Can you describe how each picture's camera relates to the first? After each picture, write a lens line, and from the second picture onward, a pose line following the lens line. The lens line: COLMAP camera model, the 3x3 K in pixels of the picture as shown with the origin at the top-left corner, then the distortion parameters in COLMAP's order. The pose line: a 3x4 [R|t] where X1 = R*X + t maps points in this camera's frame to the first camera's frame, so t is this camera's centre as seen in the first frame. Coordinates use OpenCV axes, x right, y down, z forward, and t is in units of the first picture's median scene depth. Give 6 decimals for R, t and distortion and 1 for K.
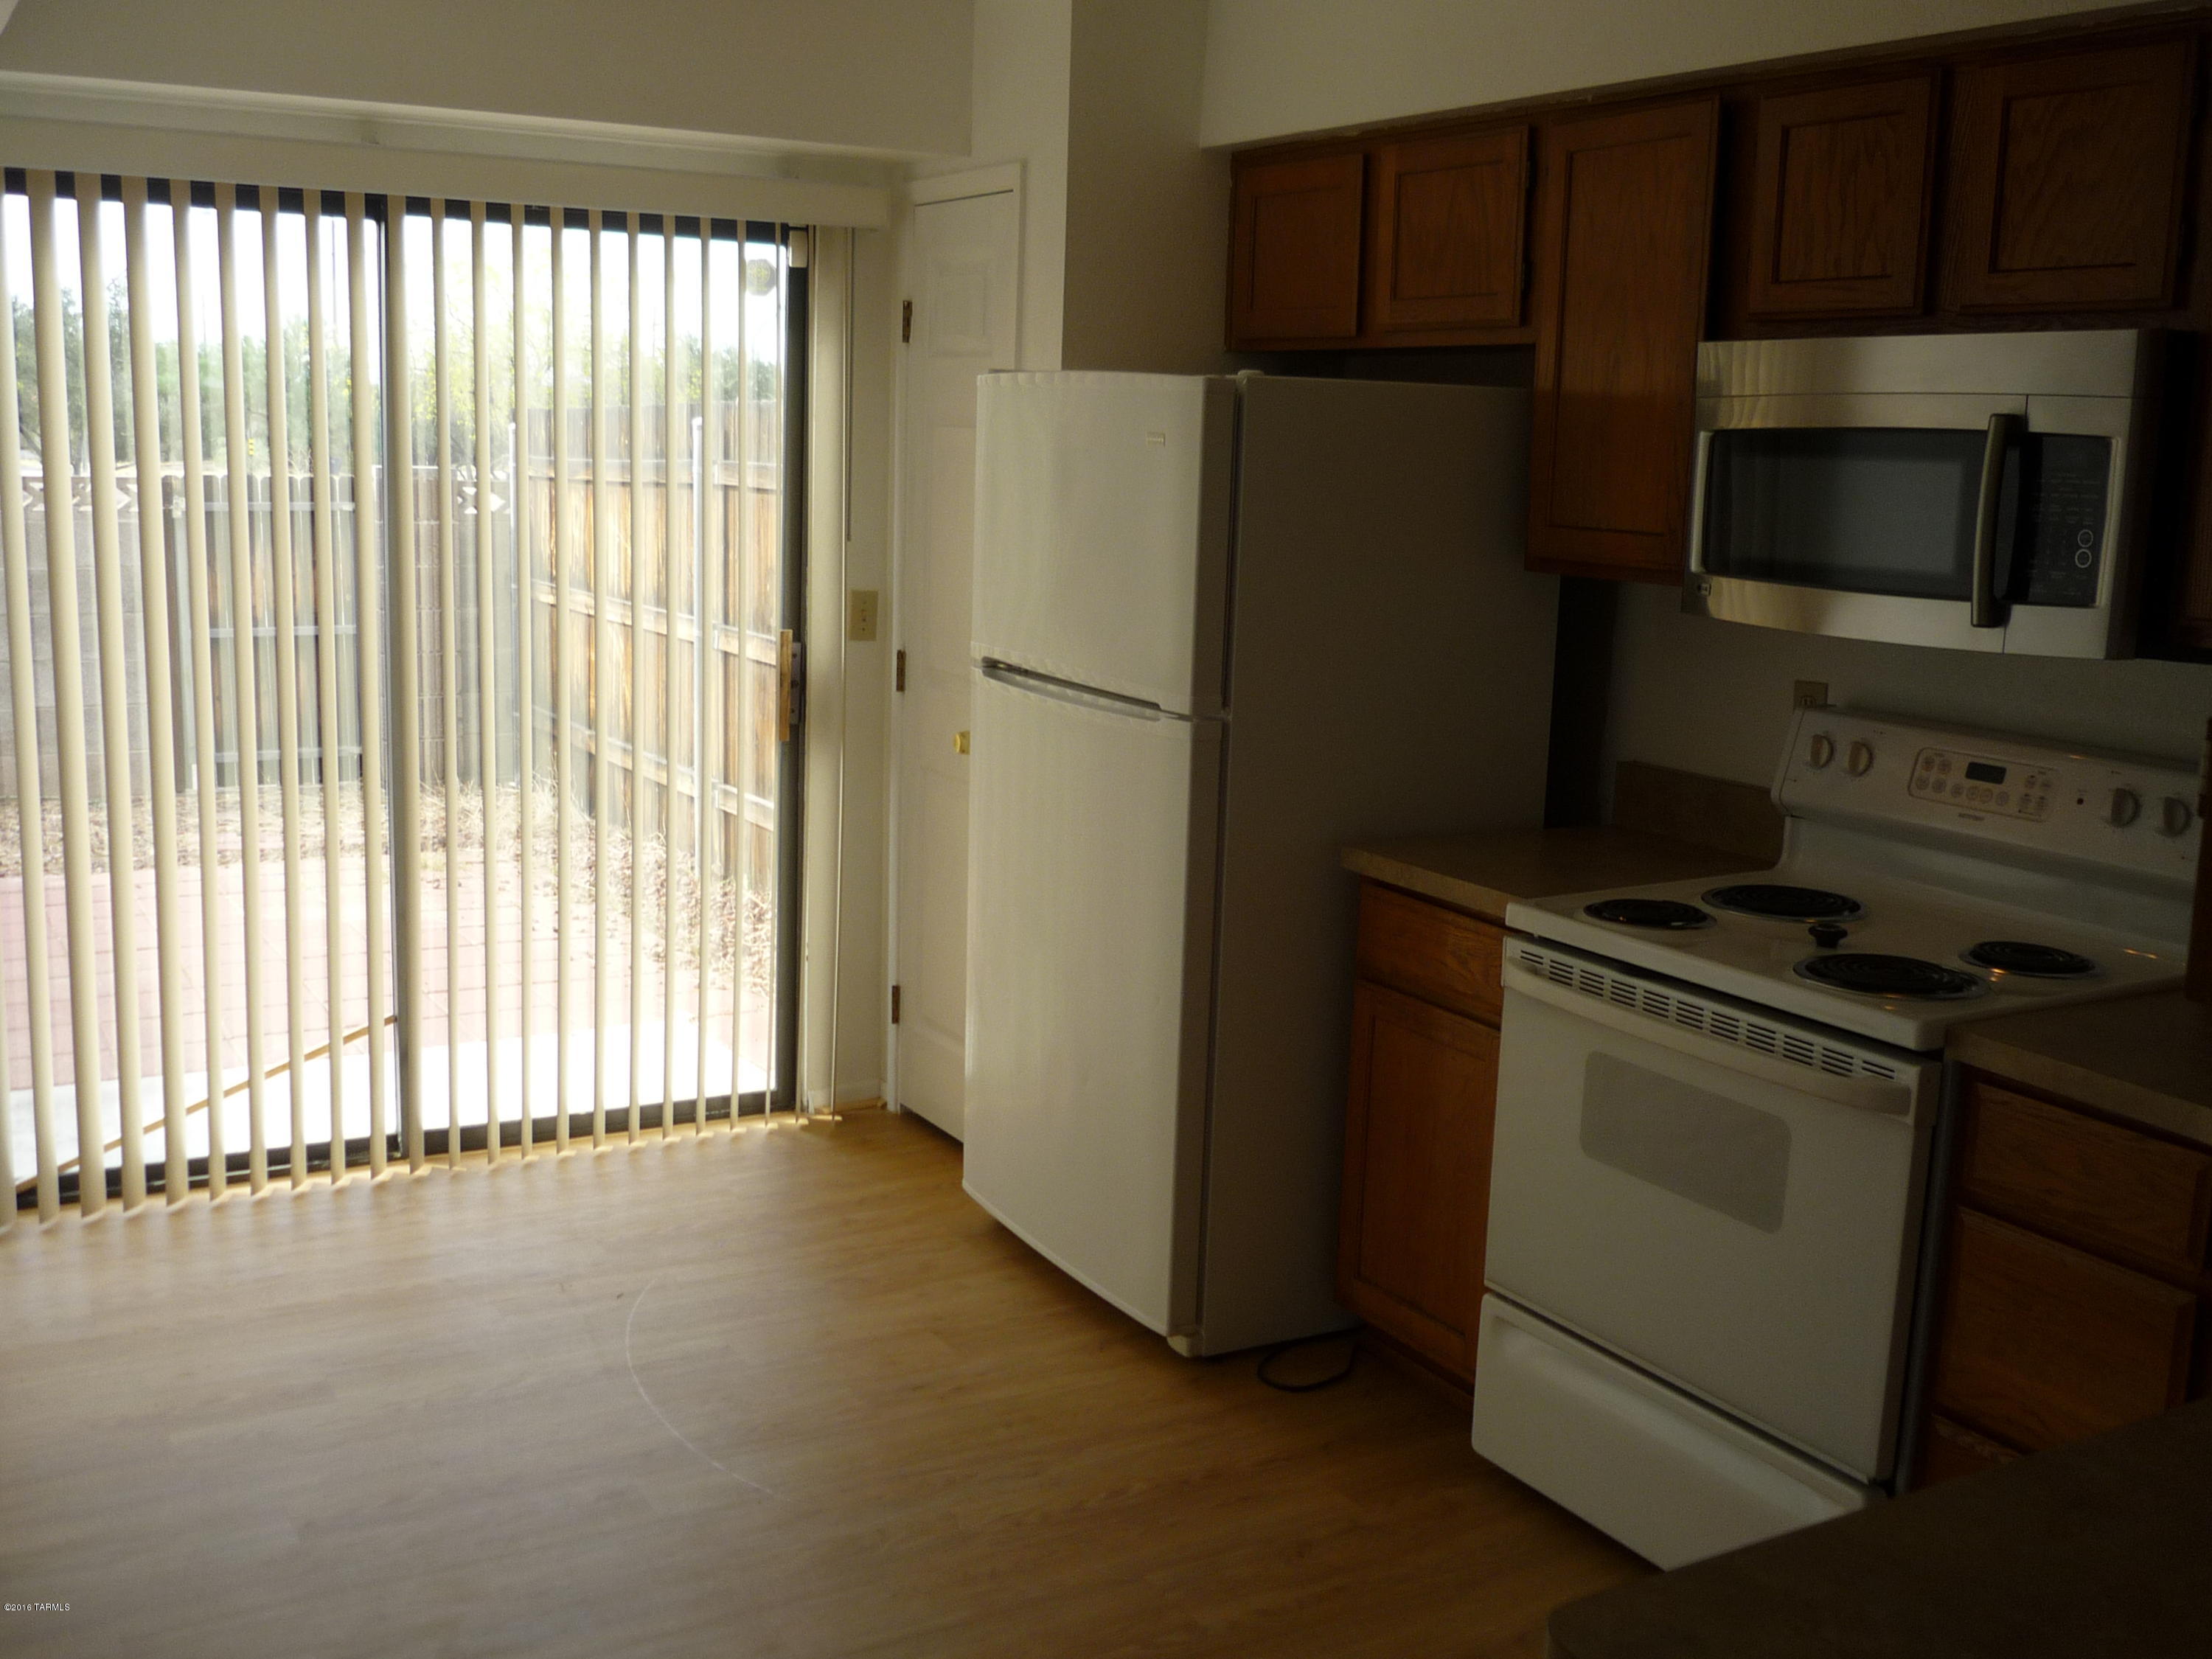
lens RADIAL K [[2201.8, 0, 1106.0], [0, 2201.8, 829.5], [0, 0, 1]] dist [-0.077181, 0.077548]
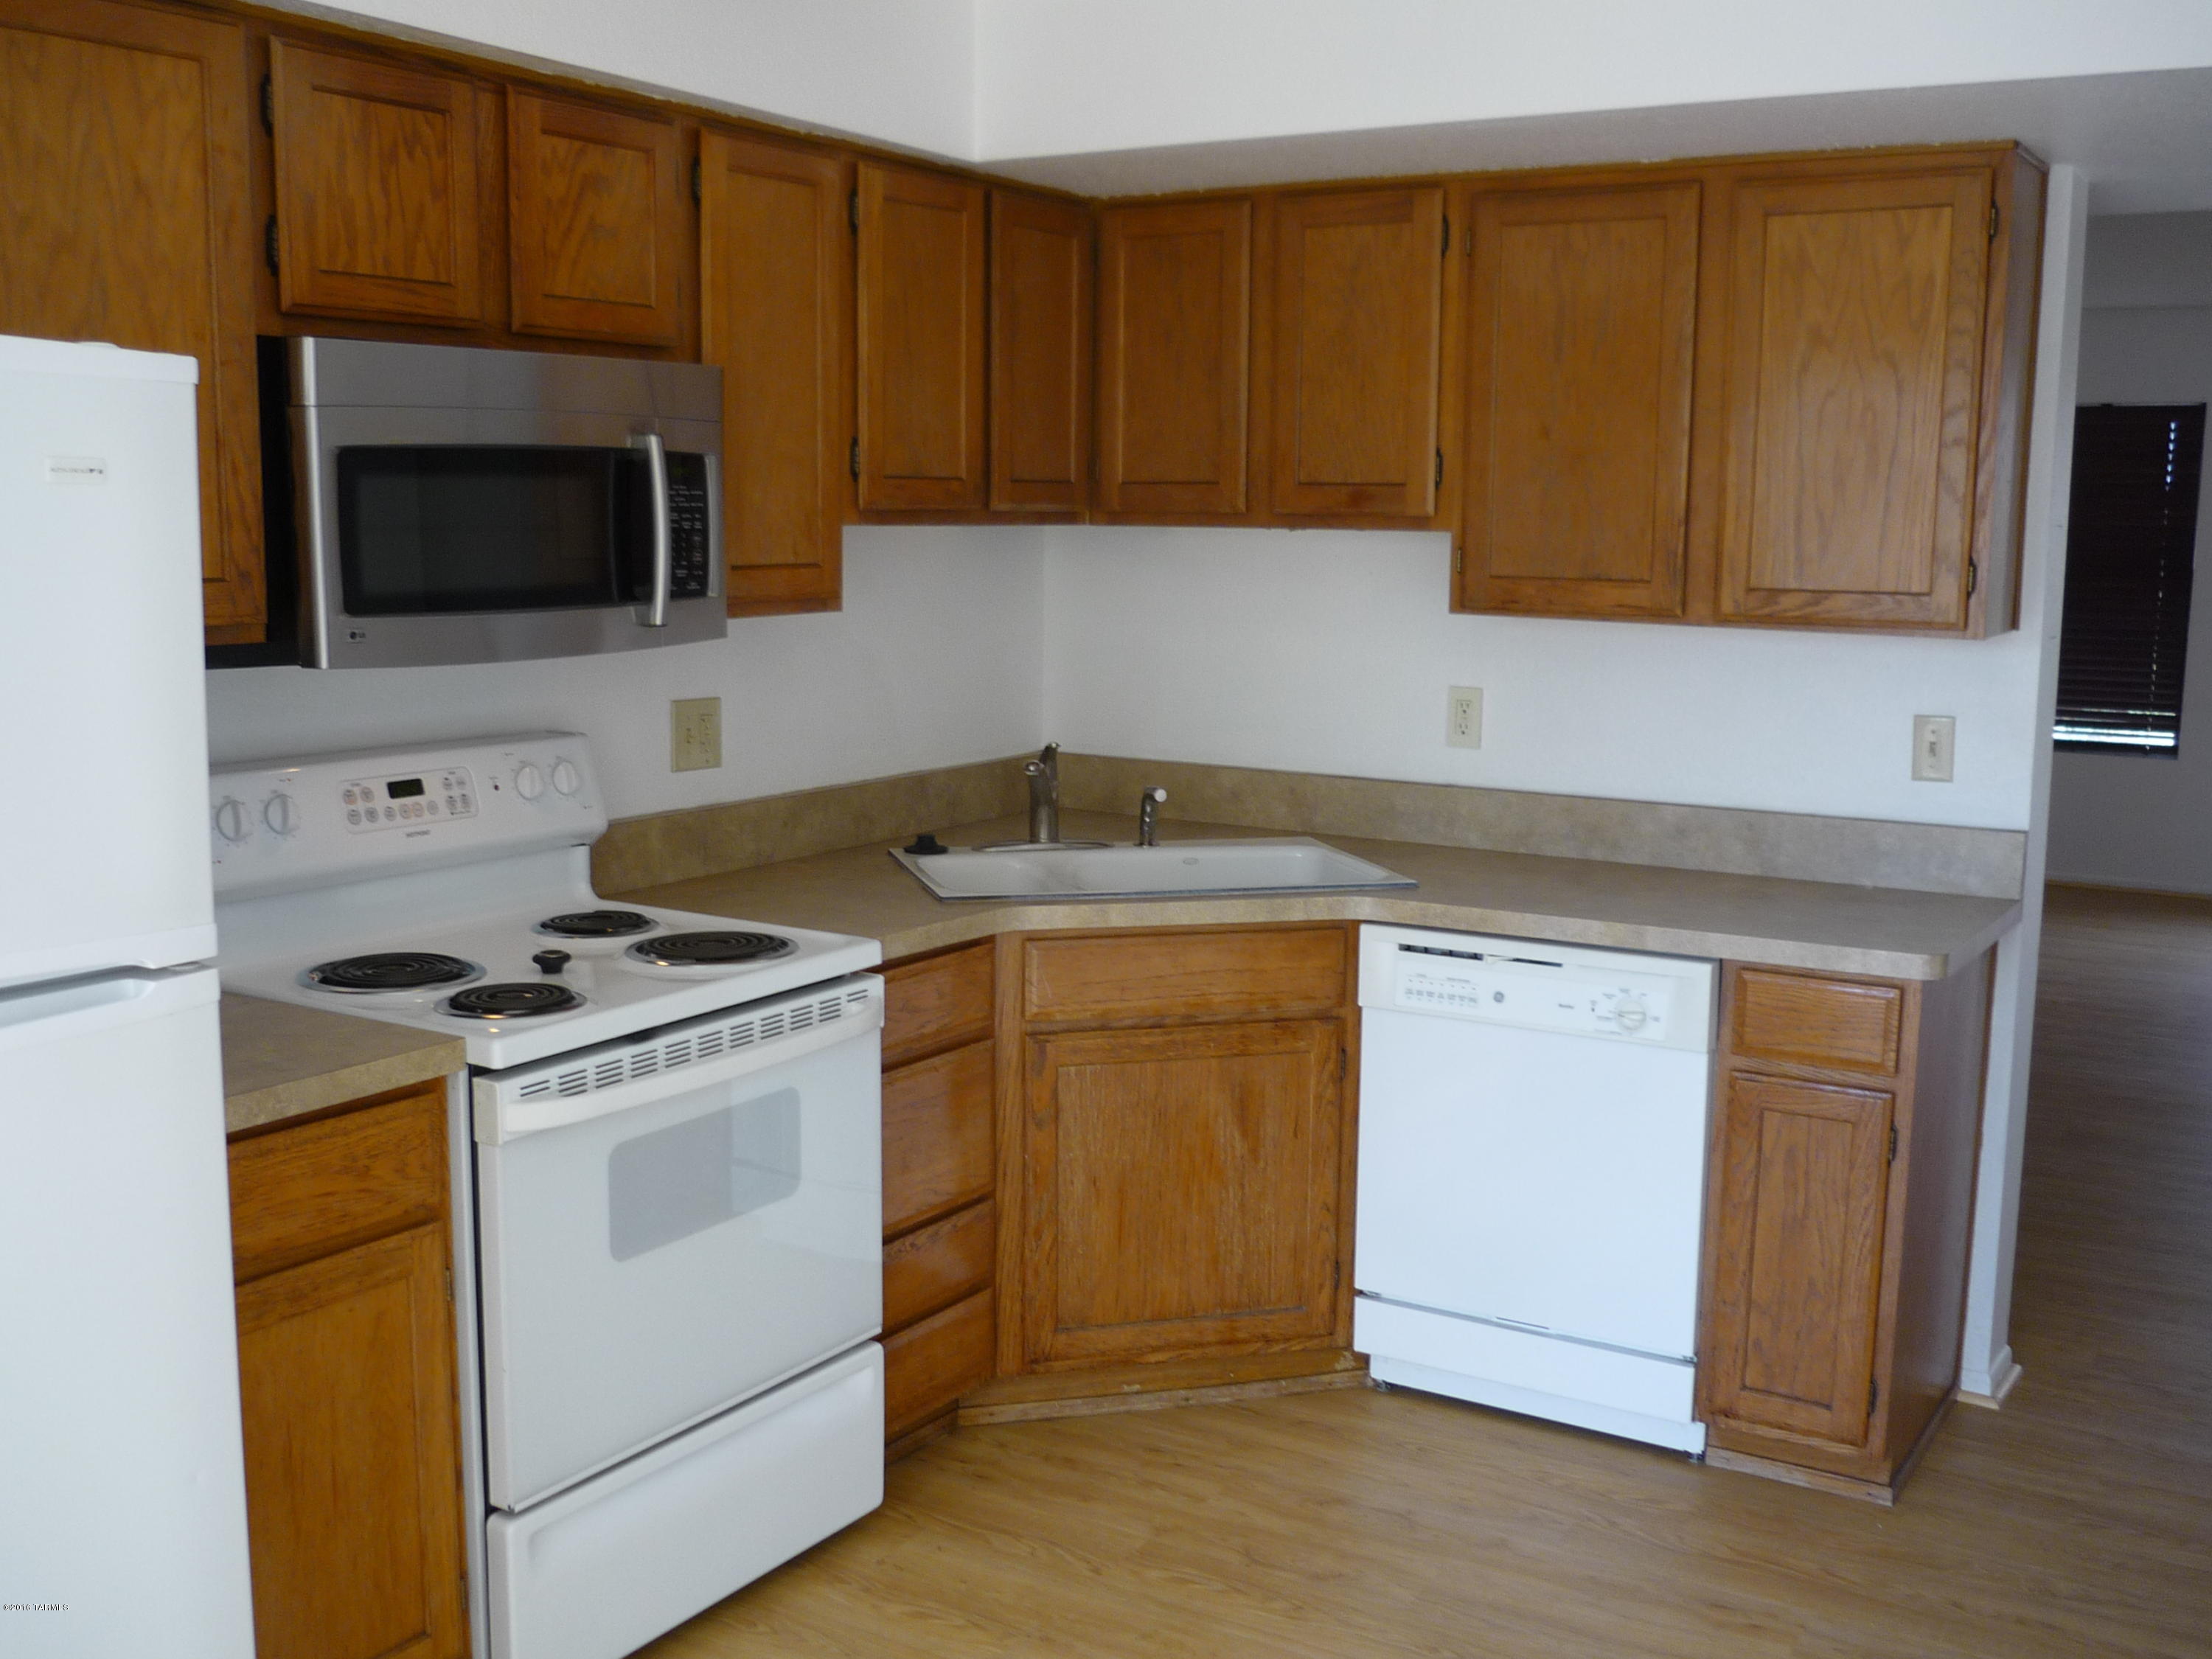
lens RADIAL K [[2201.8, 0, 1106.0], [0, 2201.8, 829.5], [0, 0, 1]] dist [-0.077181, 0.077548]
pose [[-0.459215, -0.166387, 0.872603, -0.626497], [0.129813, 0.959188, 0.251212, -0.220618], [-0.878789, 0.228635, -0.418874, 1.159477]]
